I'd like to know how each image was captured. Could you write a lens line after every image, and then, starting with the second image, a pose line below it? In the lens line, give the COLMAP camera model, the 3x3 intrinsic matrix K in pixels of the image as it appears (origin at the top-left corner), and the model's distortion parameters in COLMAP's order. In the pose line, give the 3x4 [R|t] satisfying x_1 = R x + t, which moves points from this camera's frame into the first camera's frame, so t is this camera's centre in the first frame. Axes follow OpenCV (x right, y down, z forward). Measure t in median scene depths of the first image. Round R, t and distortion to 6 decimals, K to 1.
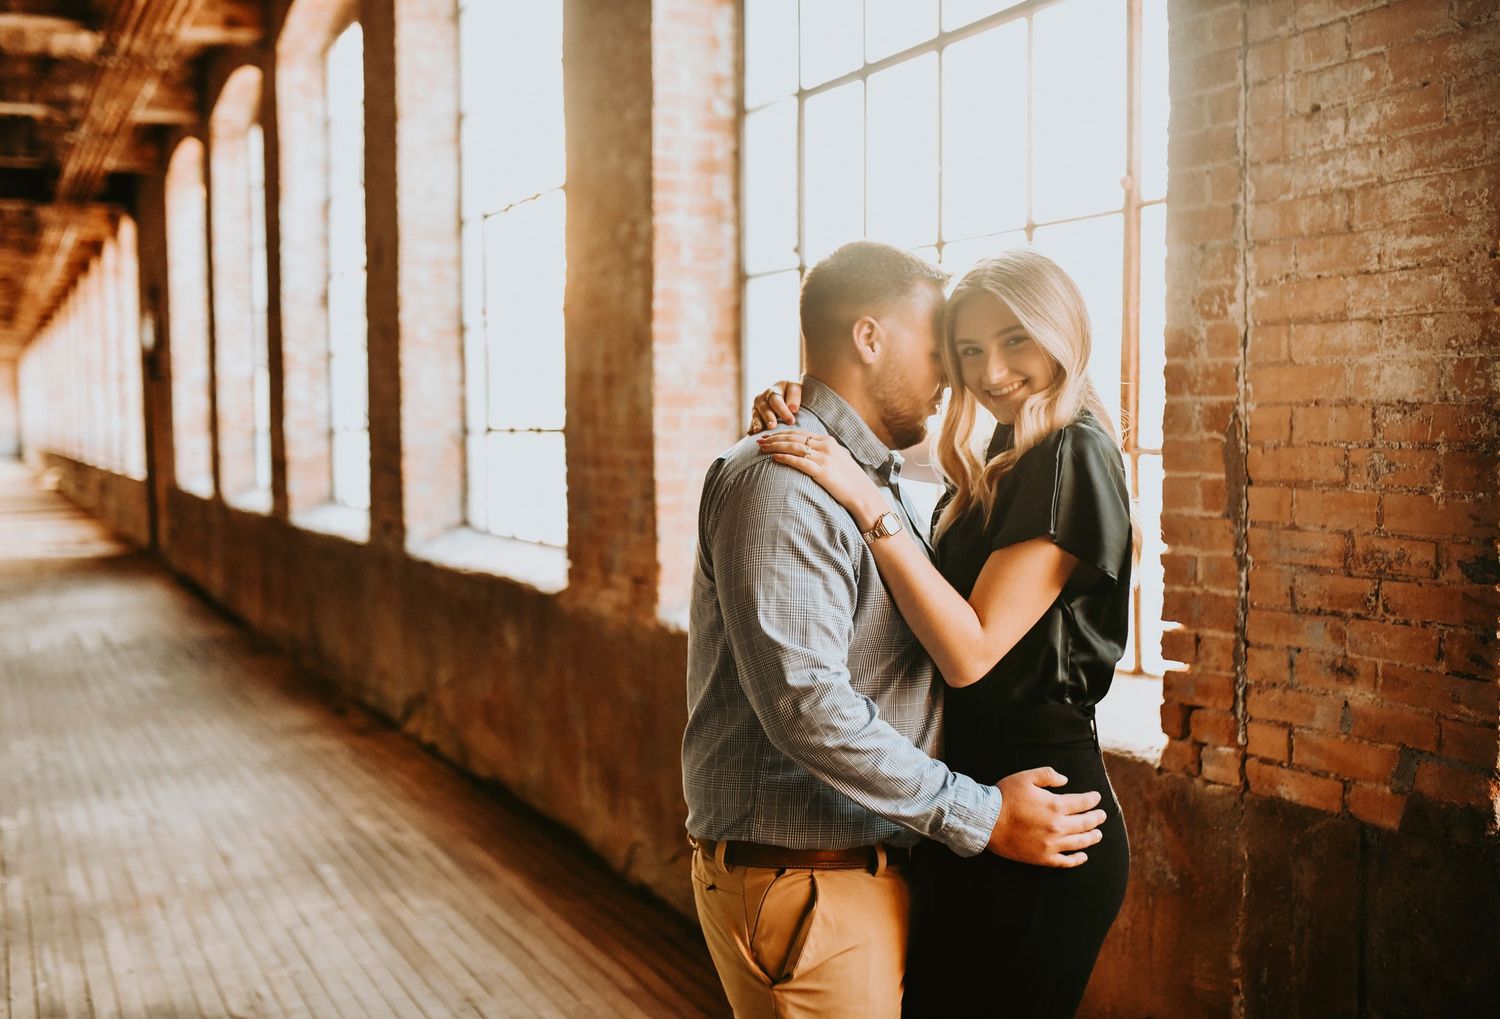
lens RADIAL K [[1463.1, 0, 750.0], [0, 1463.1, 509.5], [0, 0, 1]] dist [-0.075163, 0.122543]
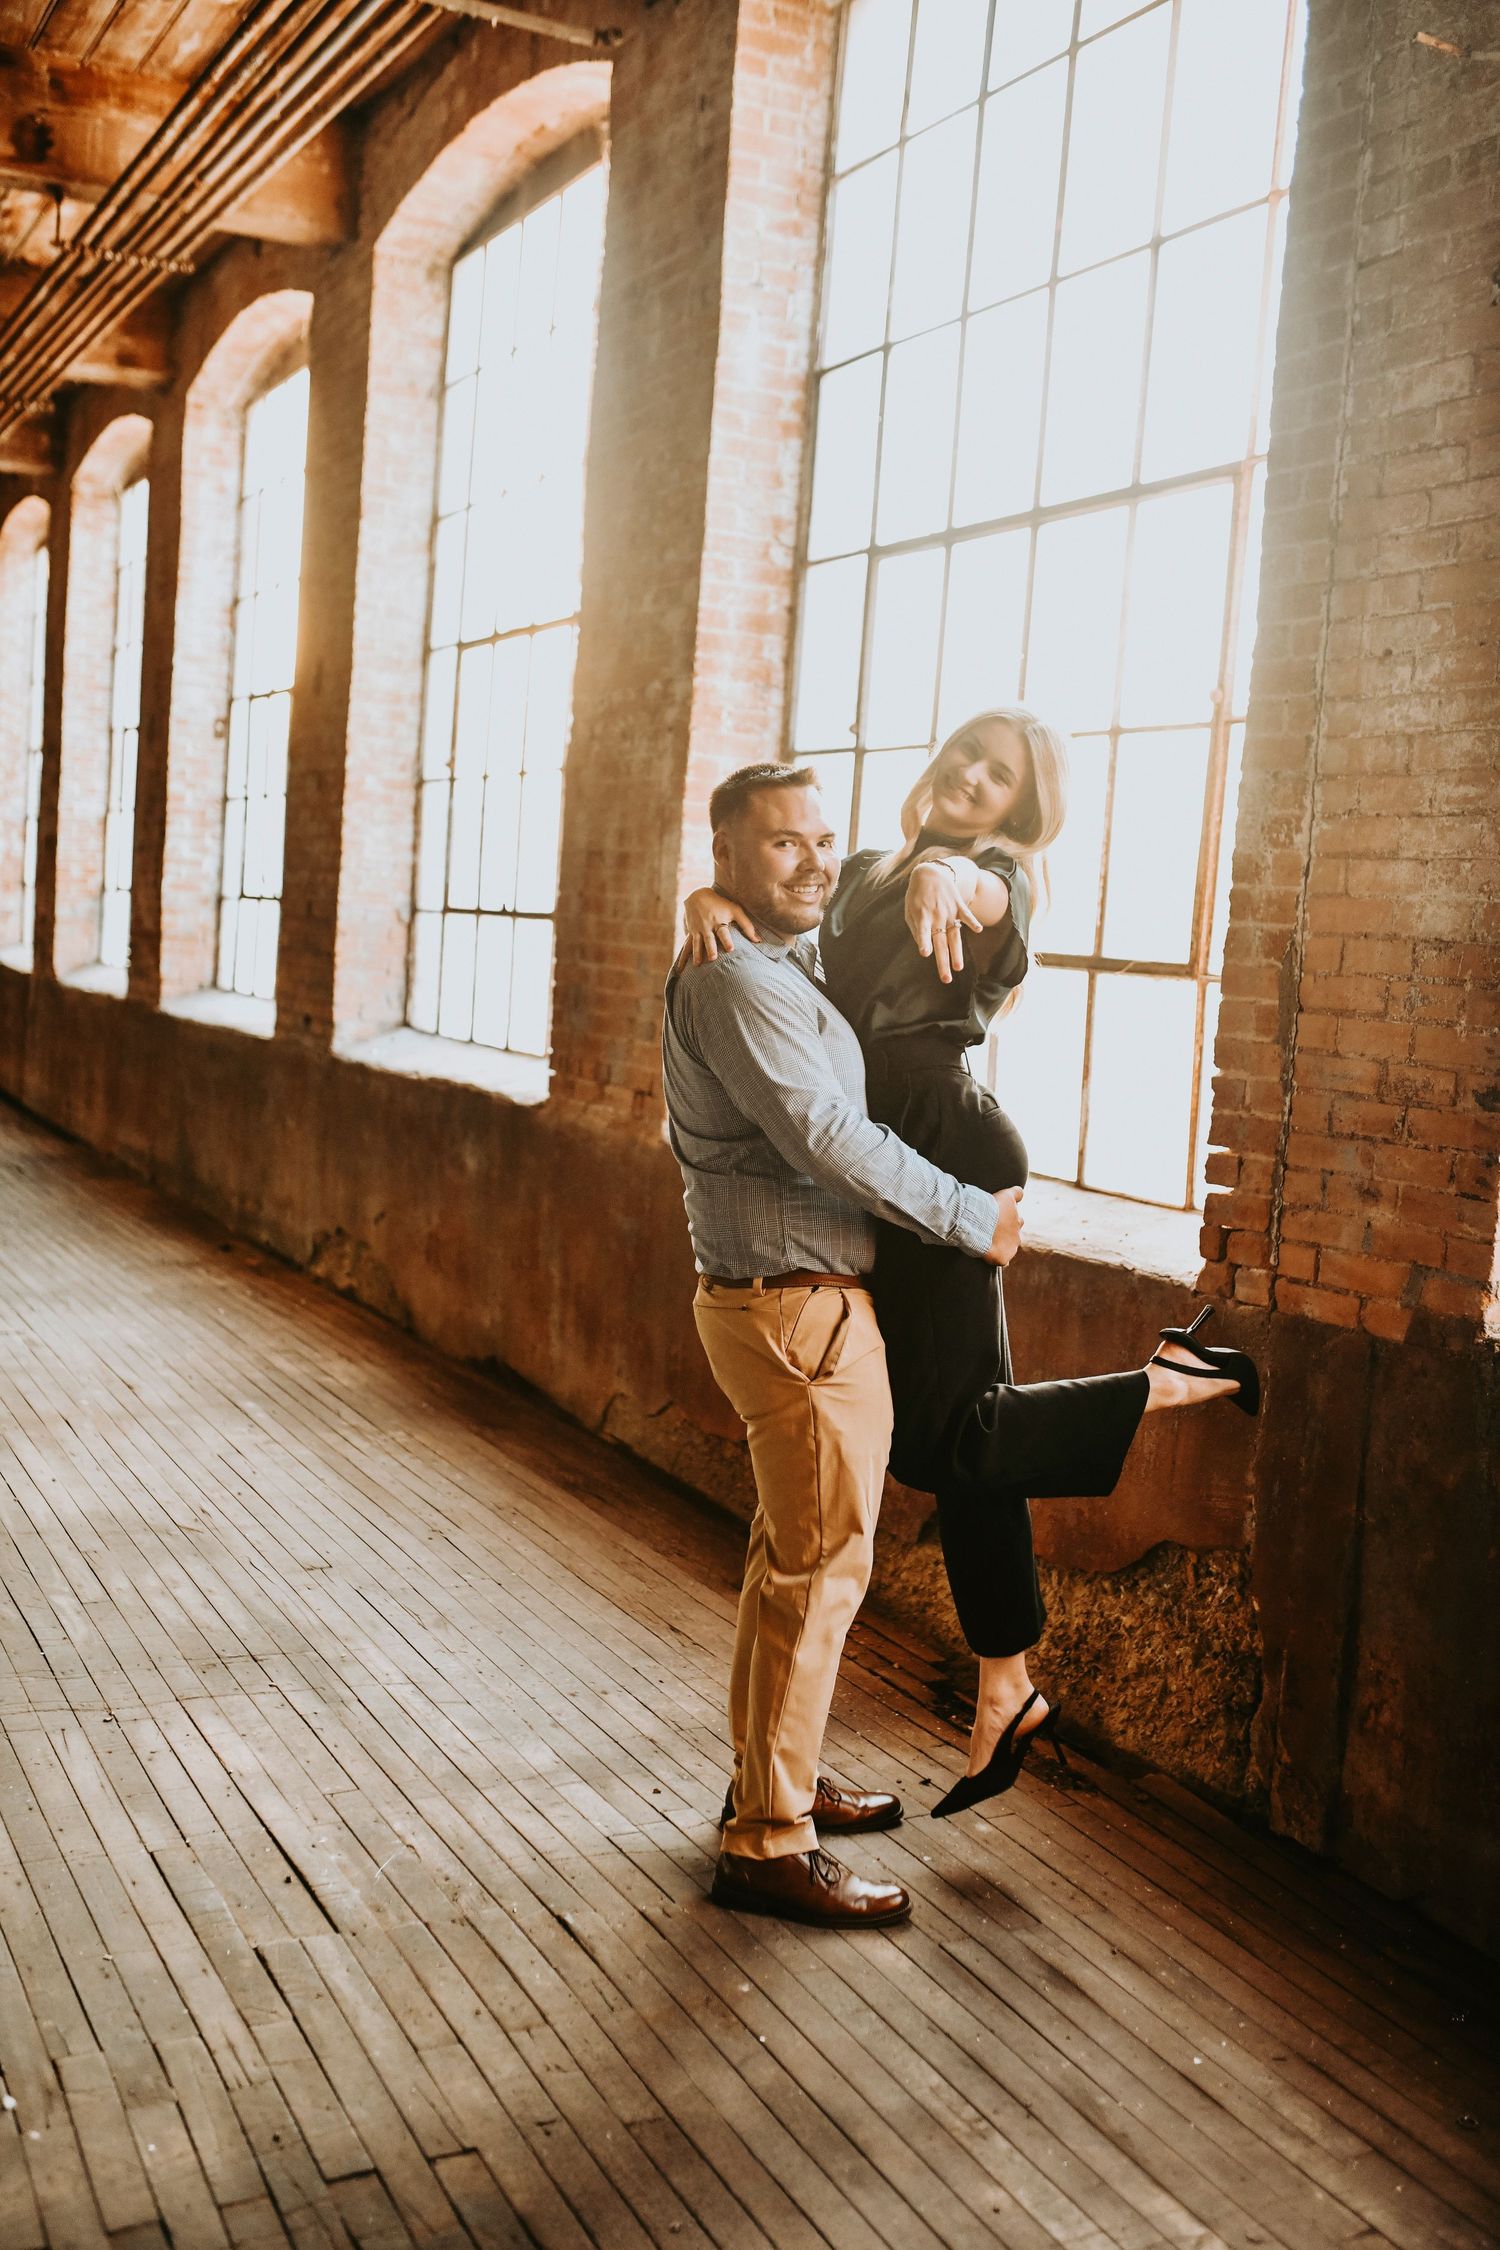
lens RADIAL K [[2214.0, 0, 741.9], [0, 2214.0, 1152.6], [0, 0, 1]] dist [-0.070846, 0.107328]
pose [[0.997005, 0.073824, 0.023066, -0.075103], [-0.074615, 0.996578, 0.035555, 0.054408], [-0.020363, -0.037169, 0.999101, -0.533202]]
